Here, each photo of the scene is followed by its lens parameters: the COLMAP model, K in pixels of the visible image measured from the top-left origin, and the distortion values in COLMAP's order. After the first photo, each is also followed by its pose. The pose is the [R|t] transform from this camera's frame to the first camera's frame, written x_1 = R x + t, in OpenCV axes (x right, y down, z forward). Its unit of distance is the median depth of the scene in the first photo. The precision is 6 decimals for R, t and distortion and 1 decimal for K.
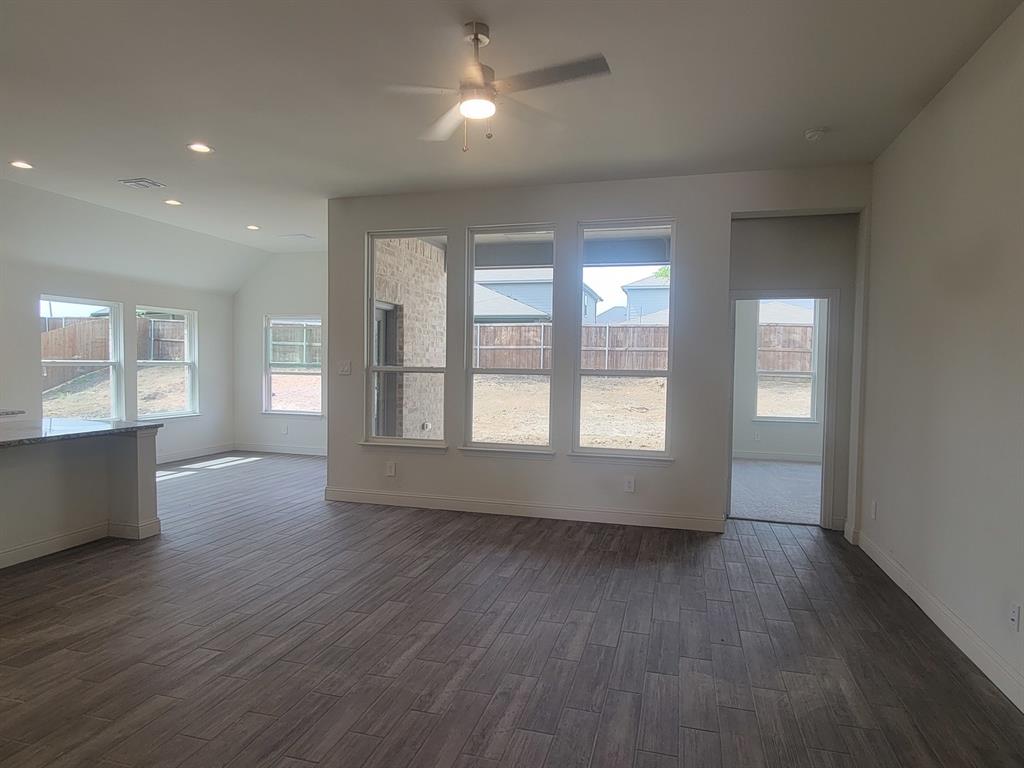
lens RADIAL K [[608.1, 0, 511.4], [0, 608.1, 387.5], [0, 0, 1]] dist [0.002917, -0.003468]
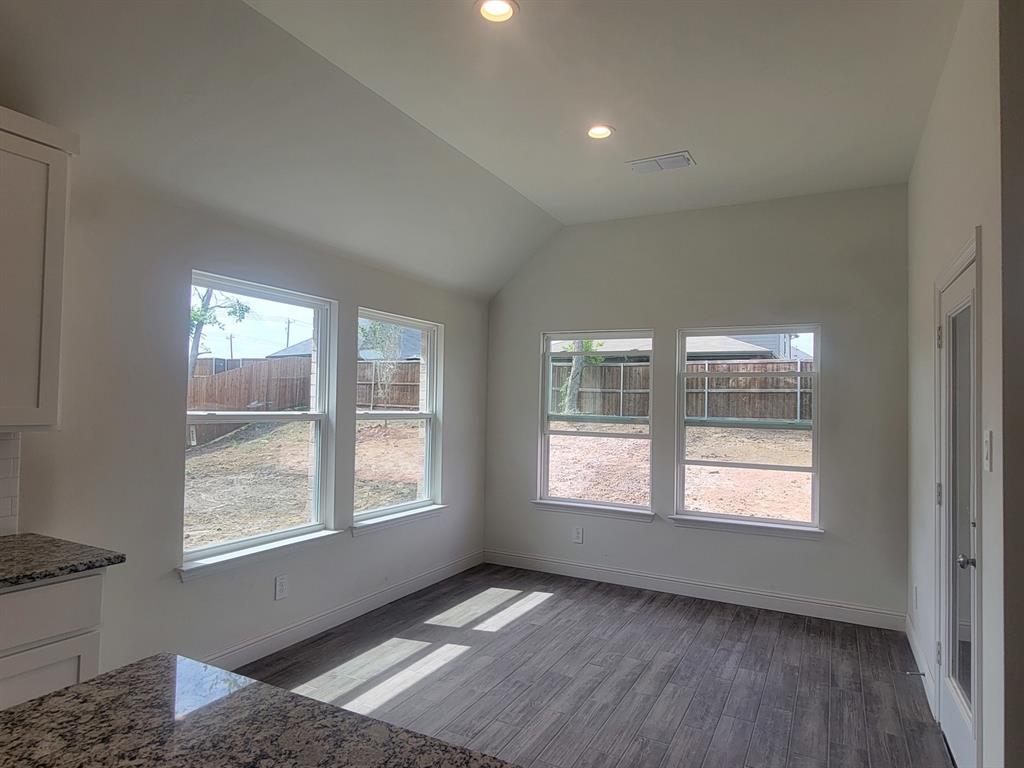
lens RADIAL K [[608.1, 0, 511.3], [0, 608.1, 388.5], [0, 0, 1]] dist [0.002917, -0.003468]
pose [[0.976878, 0.002055, -0.213790, -0.260778], [-0.017145, 0.997486, -0.068755, -0.020959], [0.213111, 0.070831, 0.974457, 0.360926]]
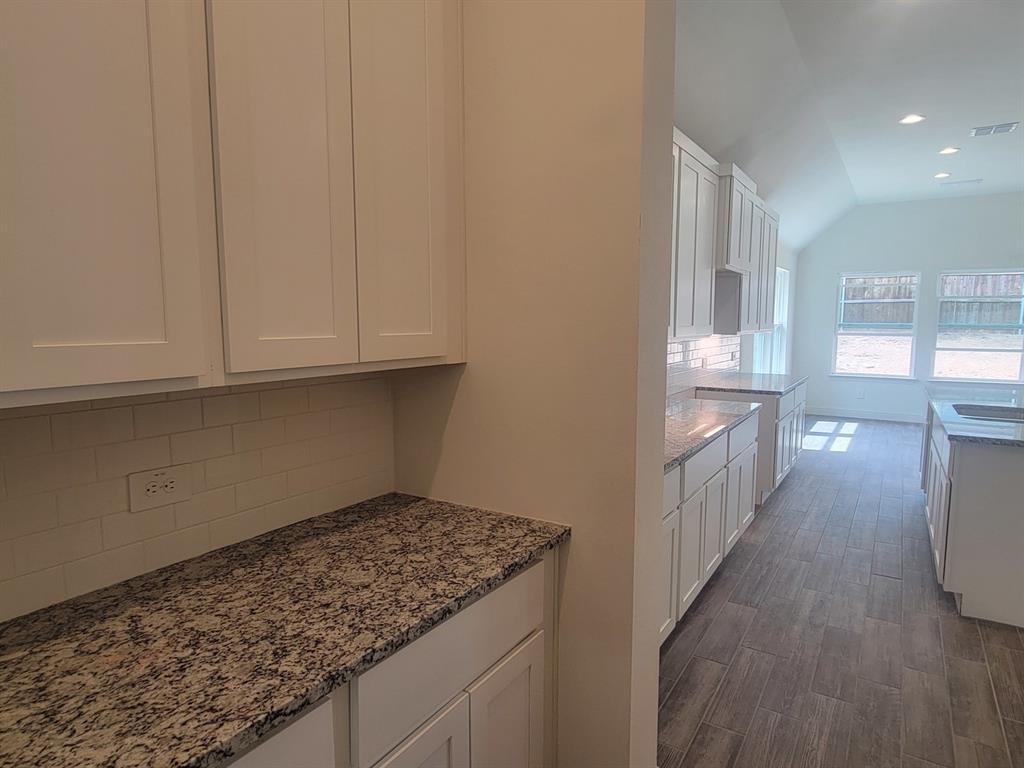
lens RADIAL K [[608.1, 0, 514.7], [0, 608.1, 385.6], [0, 0, 1]] dist [0.002917, -0.003468]
pose [[0.957076, 0.019058, -0.289208, -0.513193], [0.001108, 0.997588, 0.069403, -0.008155], [0.289834, -0.066745, 0.954747, -0.053177]]
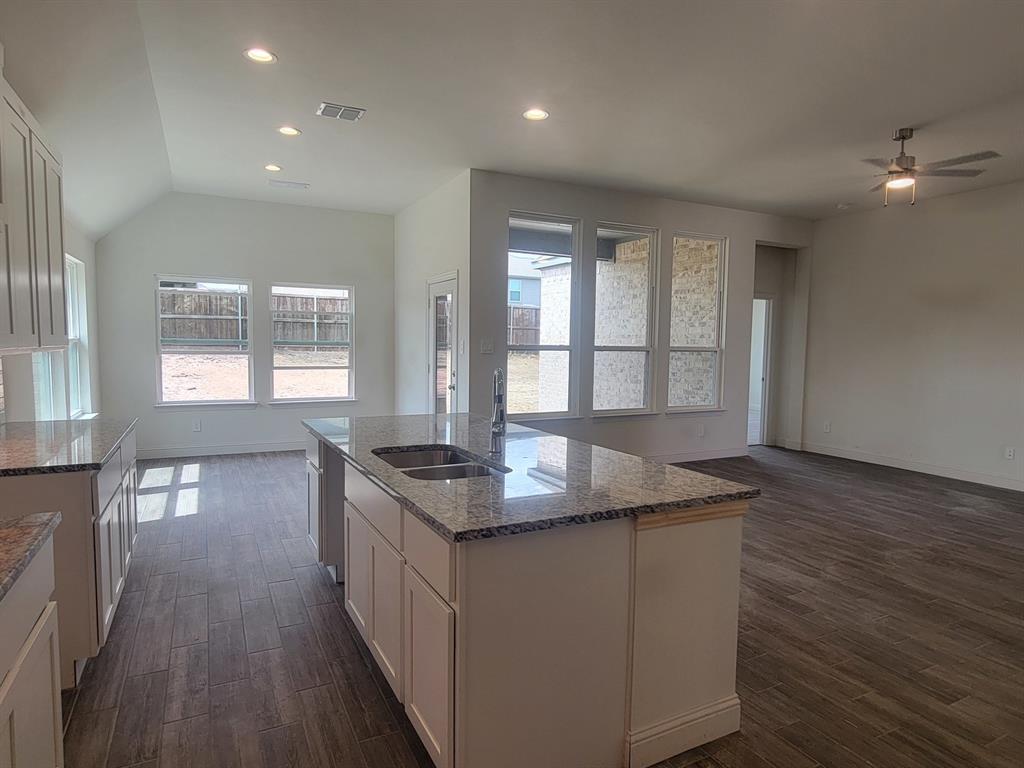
lens RADIAL K [[608.1, 0, 518.1], [0, 608.1, 387.9], [0, 0, 1]] dist [0.002917, -0.003468]
pose [[0.733485, -0.054794, 0.677494, -0.495211], [0.021872, 0.998132, 0.057047, -0.011094], [-0.679354, -0.027025, 0.733313, 0.133325]]
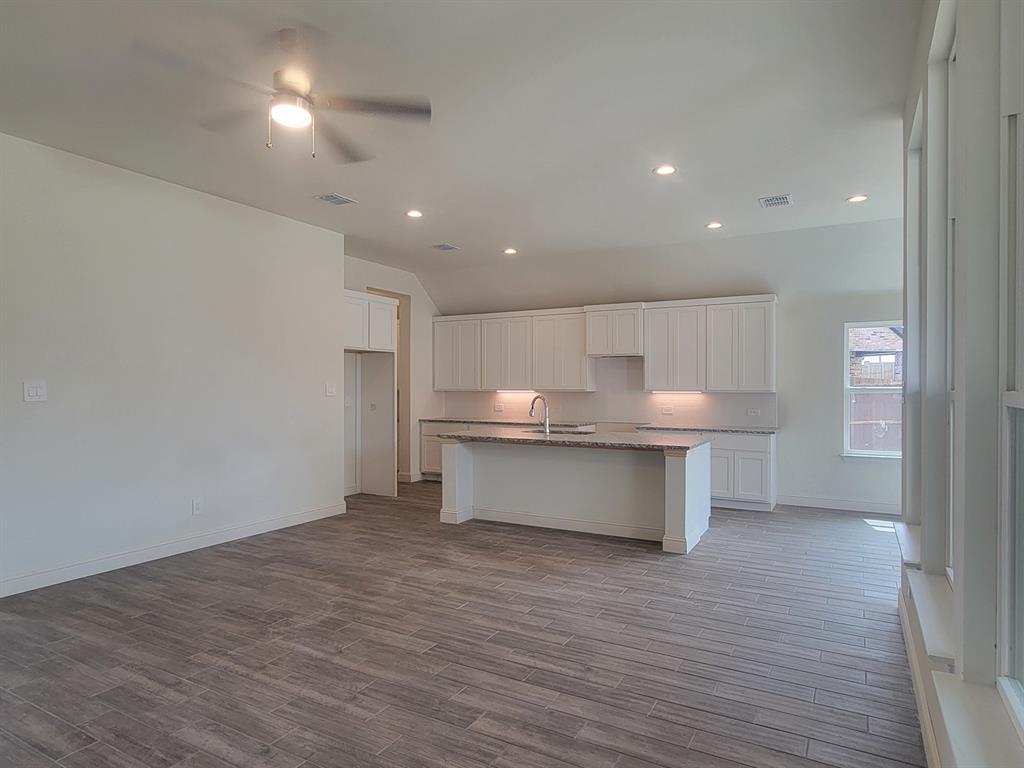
lens RADIAL K [[608.1, 0, 515.6], [0, 608.1, 384.6], [0, 0, 1]] dist [0.002917, -0.003468]
pose [[-0.239392, -0.018174, -0.970753, 0.208825], [-0.043927, 0.999004, -0.007870, -0.010055], [0.969929, 0.040758, -0.239951, 0.421096]]
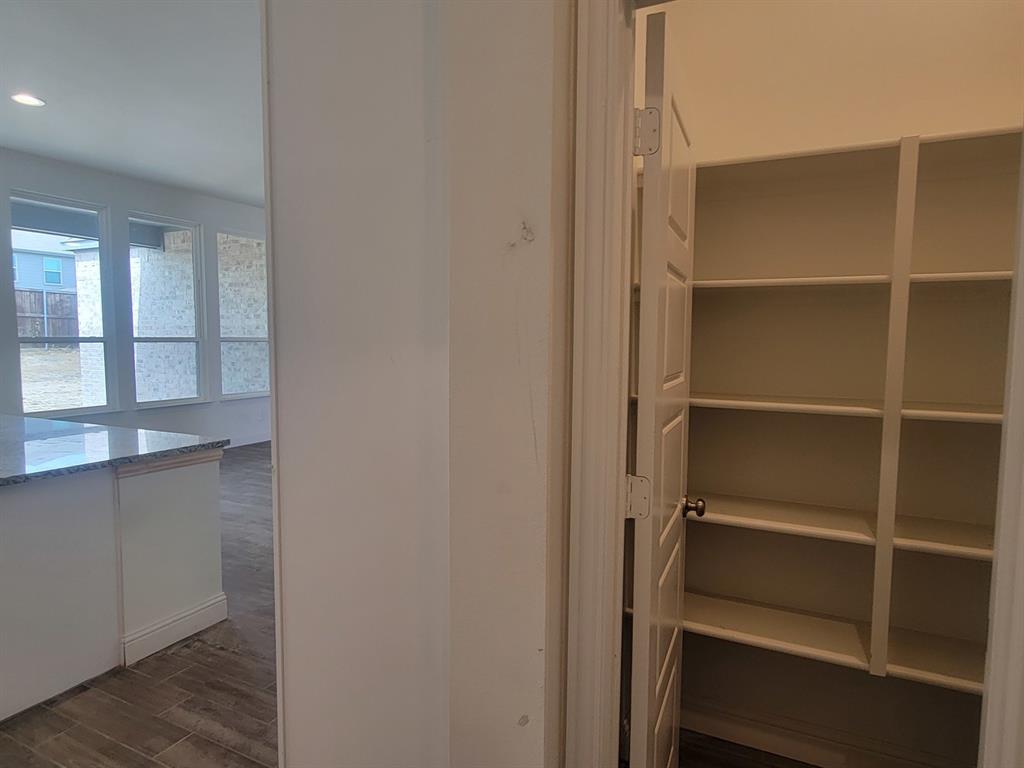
lens RADIAL K [[608.1, 0, 516.3], [0, 608.1, 387.3], [0, 0, 1]] dist [0.002917, -0.003468]
pose [[0.186742, -0.093942, 0.977907, -0.544877], [0.034020, 0.995439, 0.089129, -0.008377], [-0.981820, 0.016624, 0.189086, 0.047649]]
